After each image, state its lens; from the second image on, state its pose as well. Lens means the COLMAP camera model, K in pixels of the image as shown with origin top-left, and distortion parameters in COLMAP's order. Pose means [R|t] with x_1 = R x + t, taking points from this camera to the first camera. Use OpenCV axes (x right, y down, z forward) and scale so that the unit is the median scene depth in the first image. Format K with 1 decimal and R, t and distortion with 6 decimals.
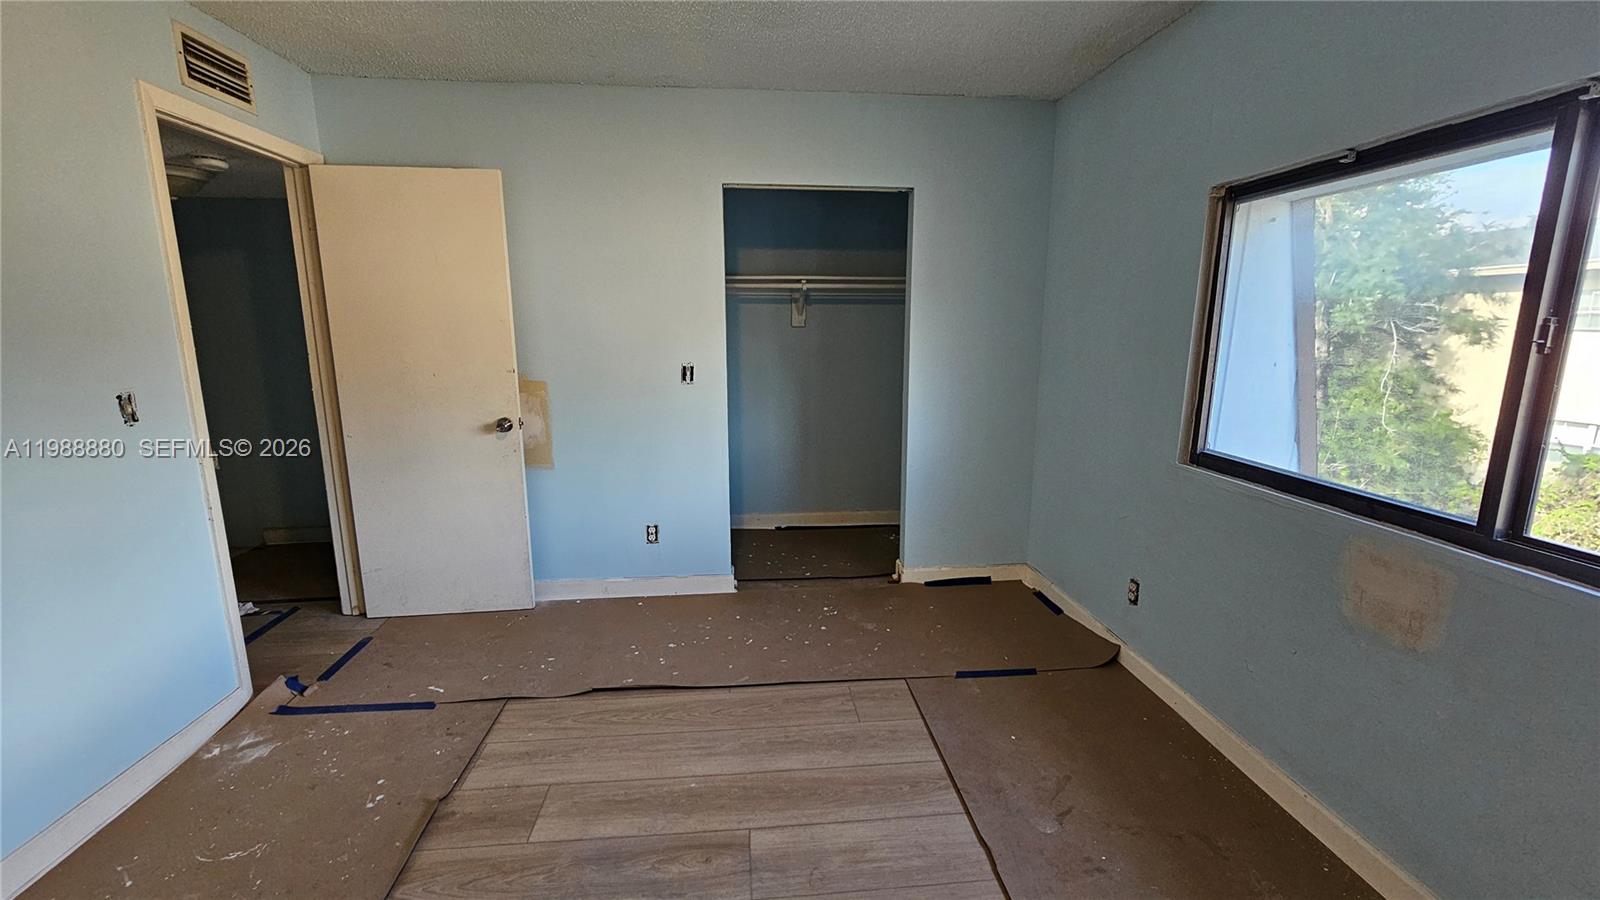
lens RADIAL K [[658.3, 0, 802.4], [0, 658.3, 448.3], [0, 0, 1]] dist [0.000493, -0.000352]
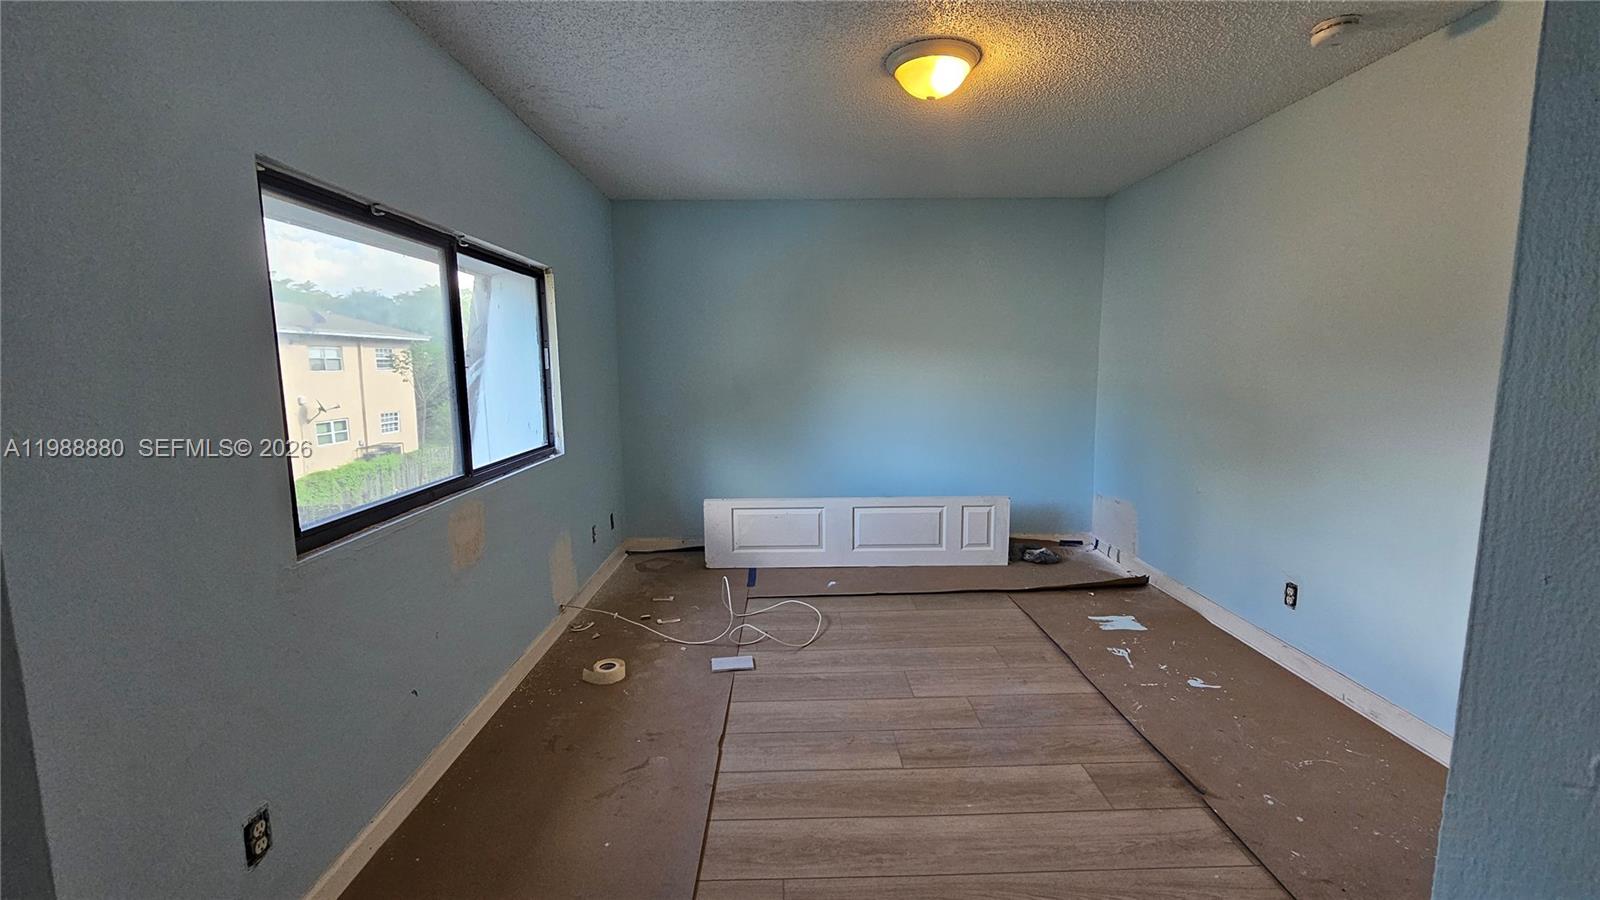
lens RADIAL K [[655.3, 0, 800.0], [0, 655.3, 450.0], [0, 0, 1]] dist [0.001209, 0.000037]
pose [[-0.996602, -0.001657, 0.082349, 0.006652], [0.024286, 0.949437, 0.313017, -0.222721], [-0.078703, 0.313954, -0.946171, 1.239294]]
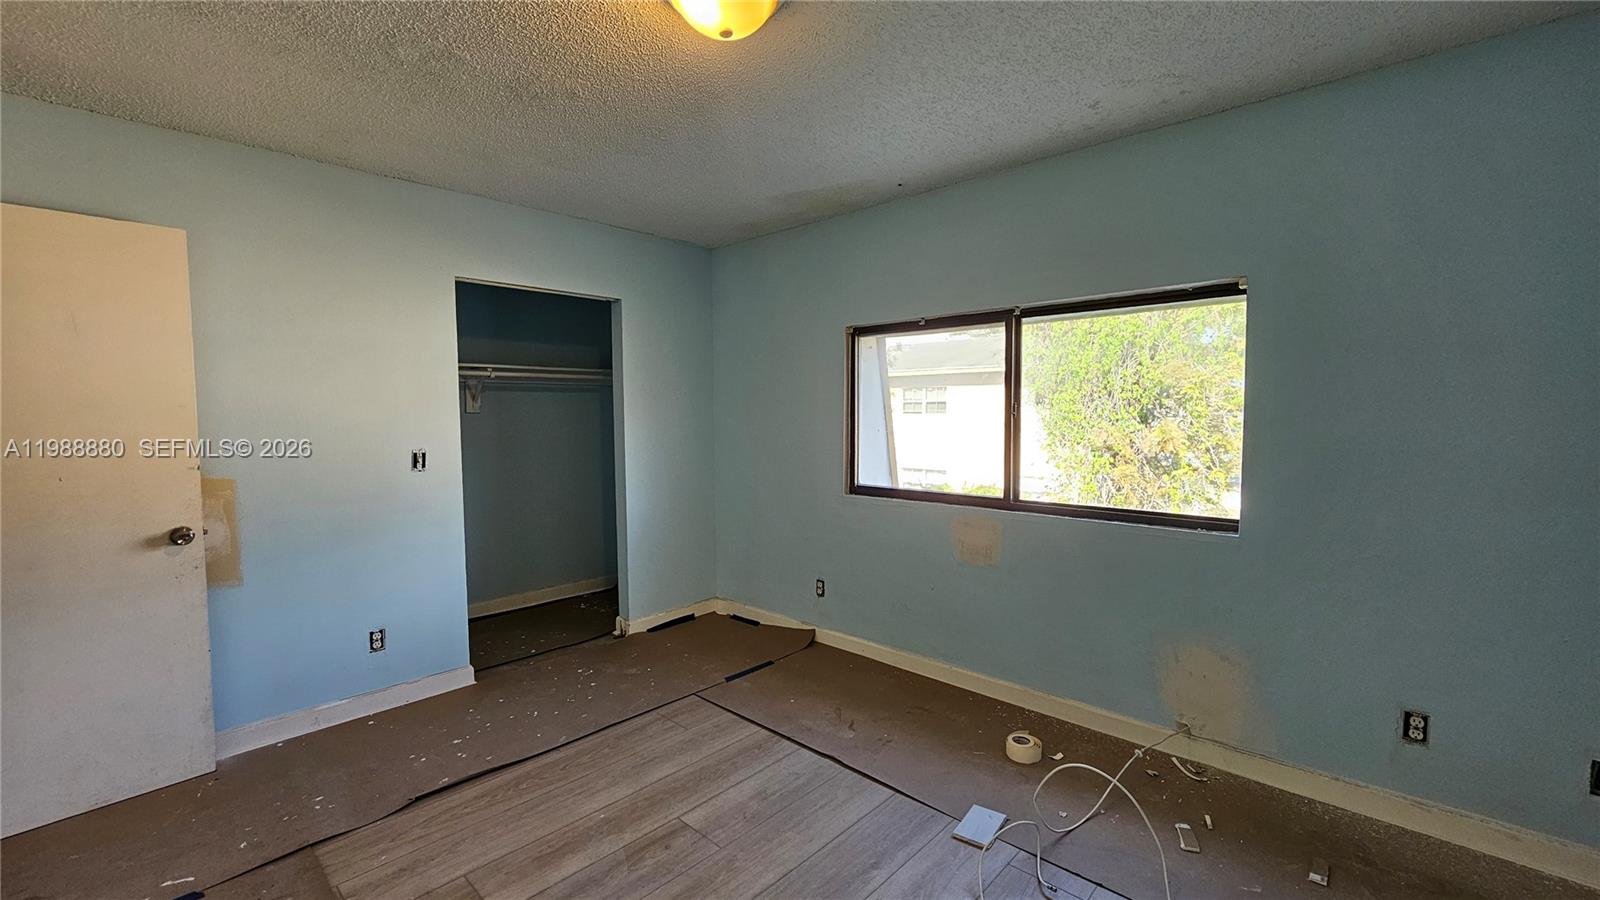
lens RADIAL K [[655.3, 0, 800.0], [0, 655.3, 450.0], [0, 0, 1]] dist [0.001209, 0.000037]
pose [[0.751727, -0.046377, 0.657842, -0.423642], [0.130689, 0.988217, -0.079672, 0.023158], [-0.646396, 0.145865, 0.748930, -0.091926]]
